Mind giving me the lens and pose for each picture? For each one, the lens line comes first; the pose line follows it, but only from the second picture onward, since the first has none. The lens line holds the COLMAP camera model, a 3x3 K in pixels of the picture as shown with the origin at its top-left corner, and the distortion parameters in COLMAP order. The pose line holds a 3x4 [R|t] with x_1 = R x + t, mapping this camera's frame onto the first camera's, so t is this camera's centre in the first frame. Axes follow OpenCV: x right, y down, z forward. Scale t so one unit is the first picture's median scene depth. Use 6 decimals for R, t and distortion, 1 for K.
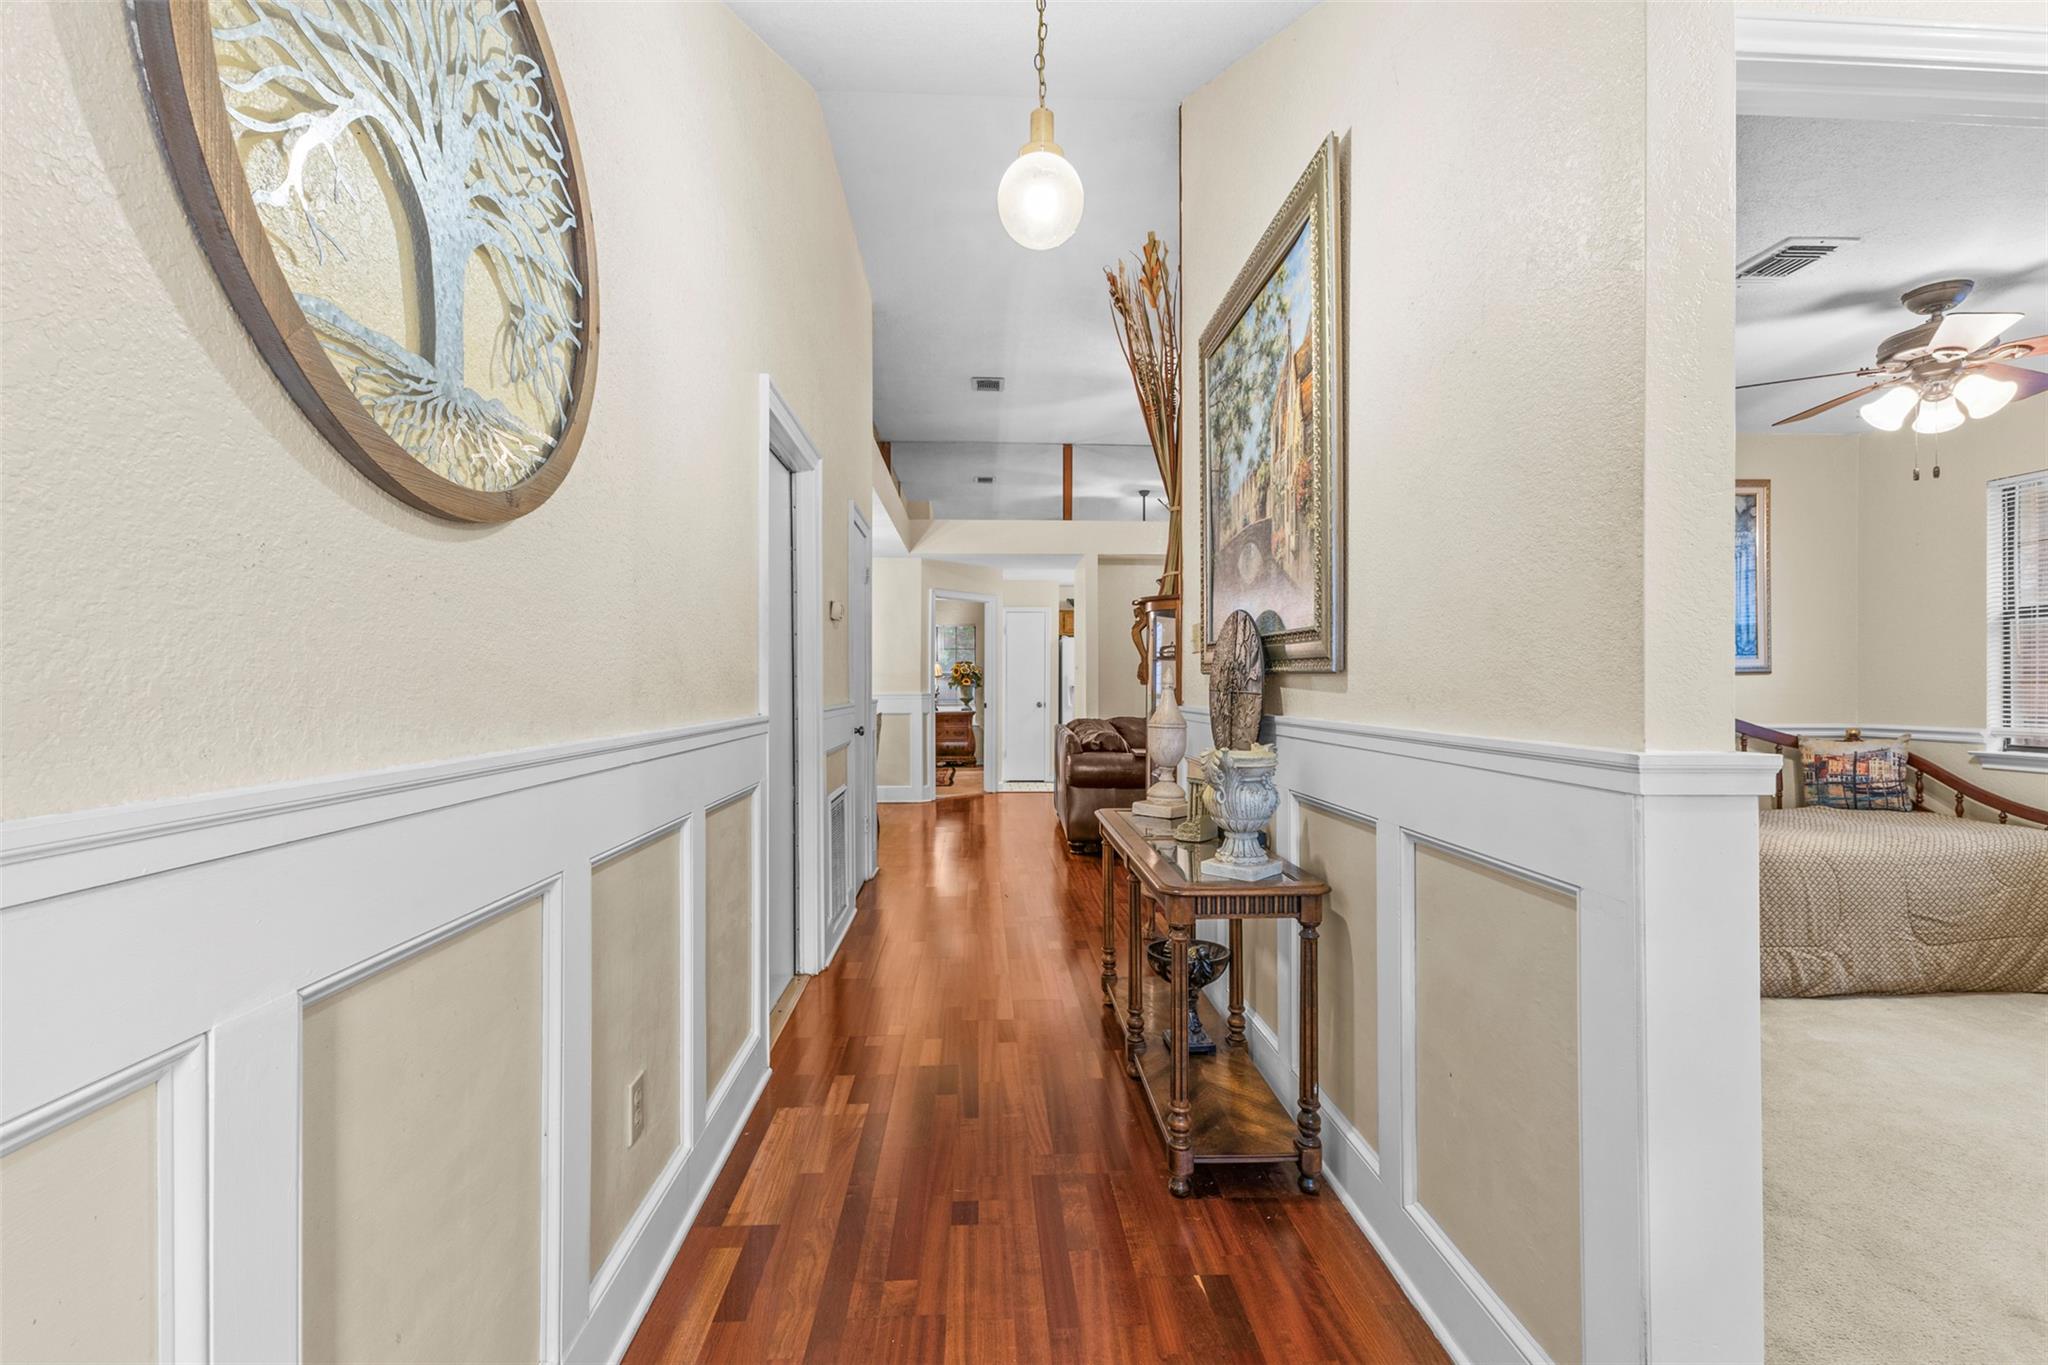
lens RADIAL K [[881.9, 0, 1019.3], [0, 881.9, 678.2], [0, 0, 1]] dist [0.010281, -0.003402]
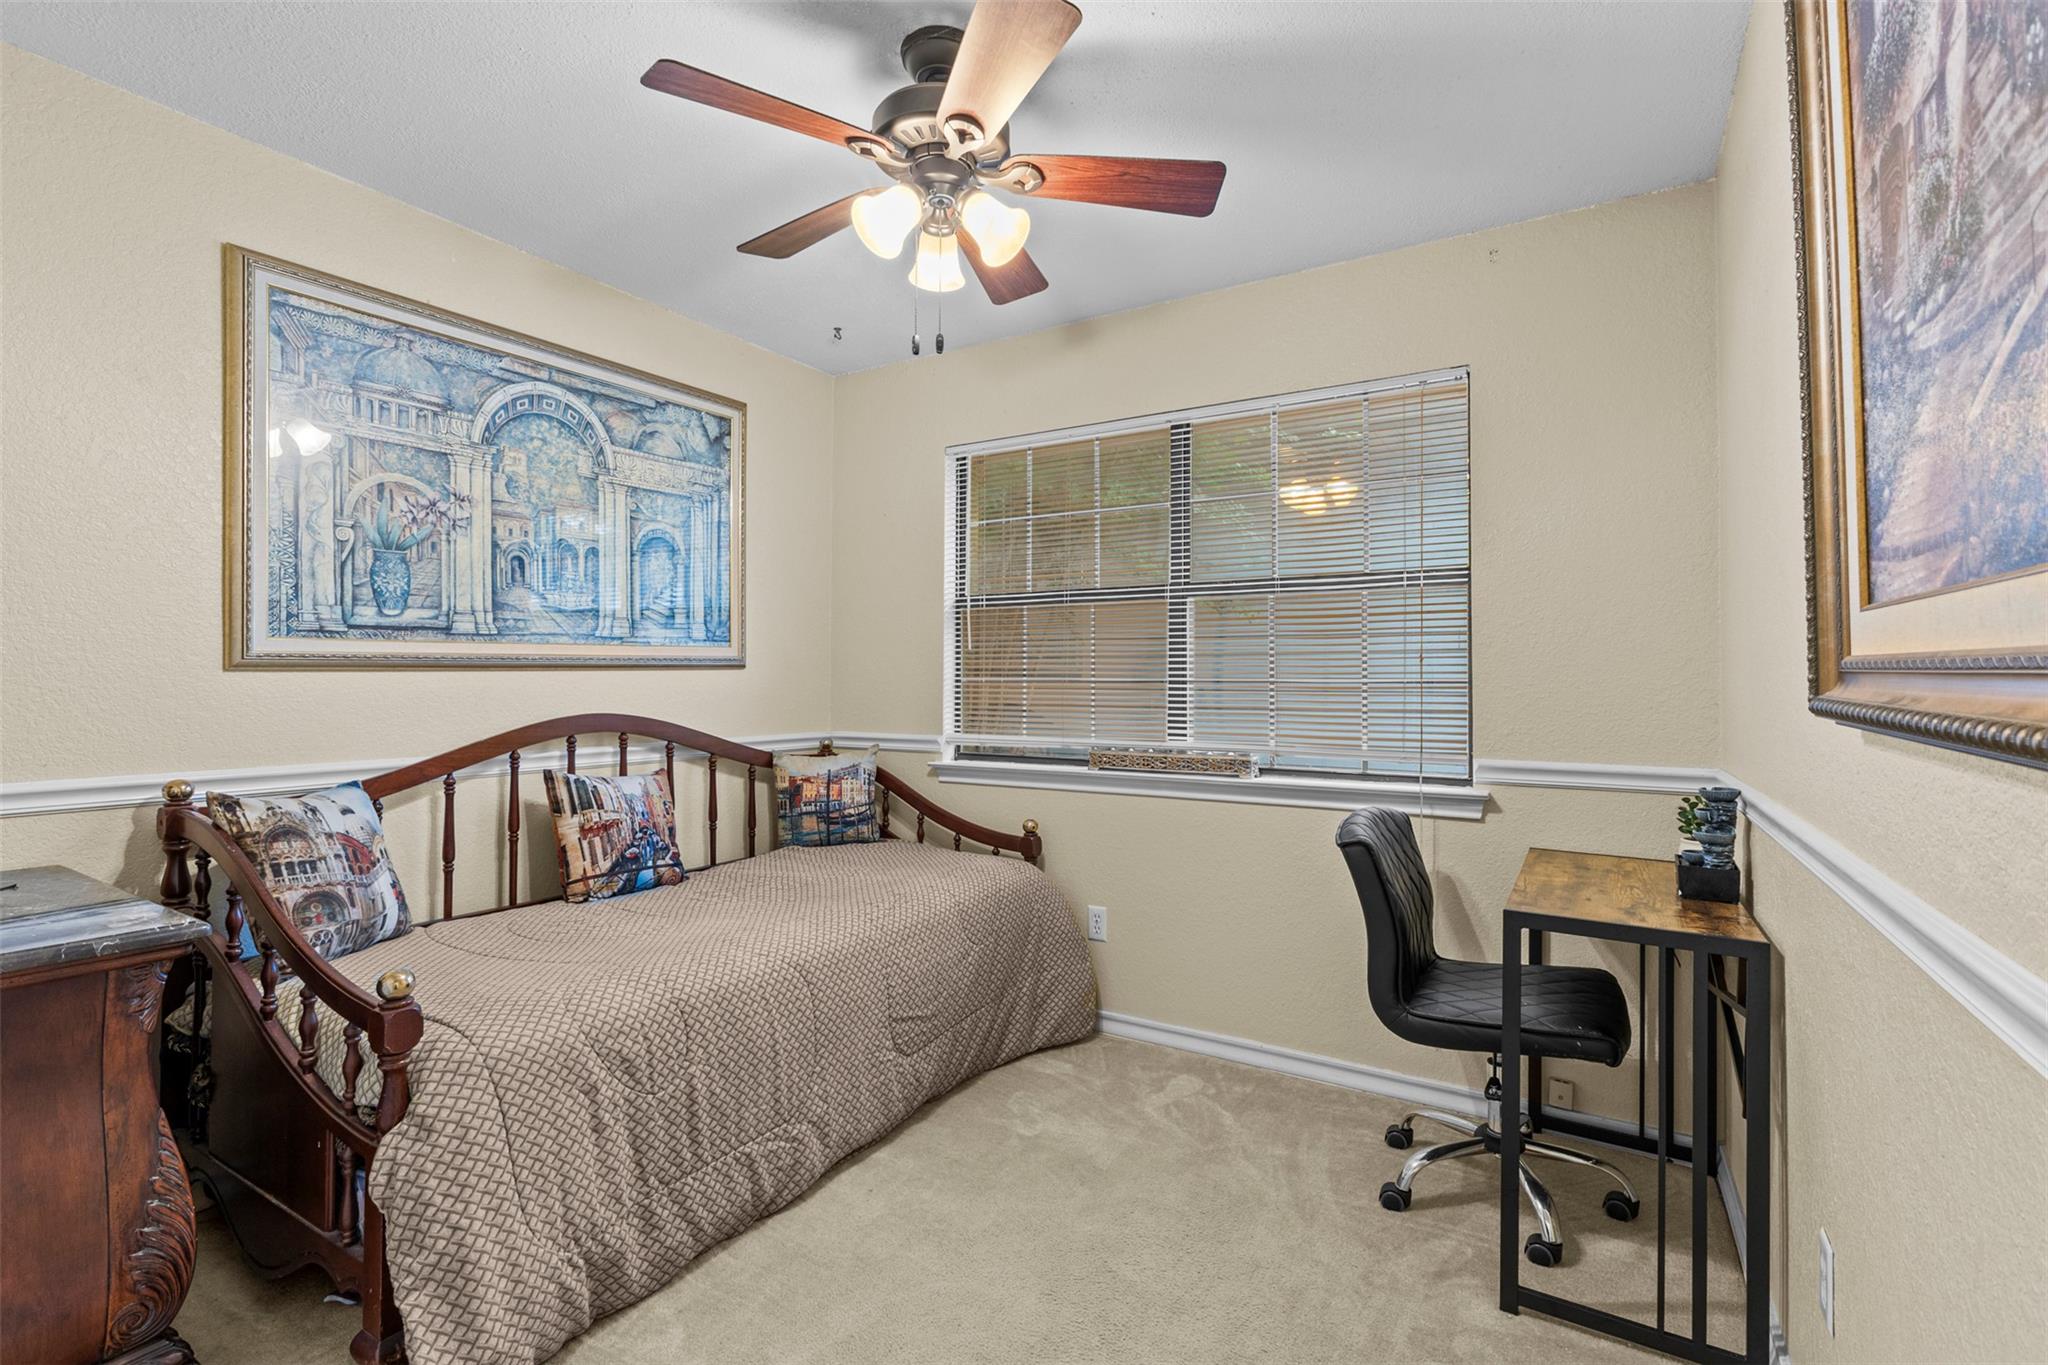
lens RADIAL K [[936.7, 0, 1021.4], [0, 936.7, 673.7], [0, 0, 1]] dist [-0.004597, 0.000034]
pose [[0.565528, 0.007561, 0.824694, 0.370252], [-0.008964, 0.999955, -0.003021, -0.000263], [-0.824680, -0.005684, 0.565571, 0.408473]]
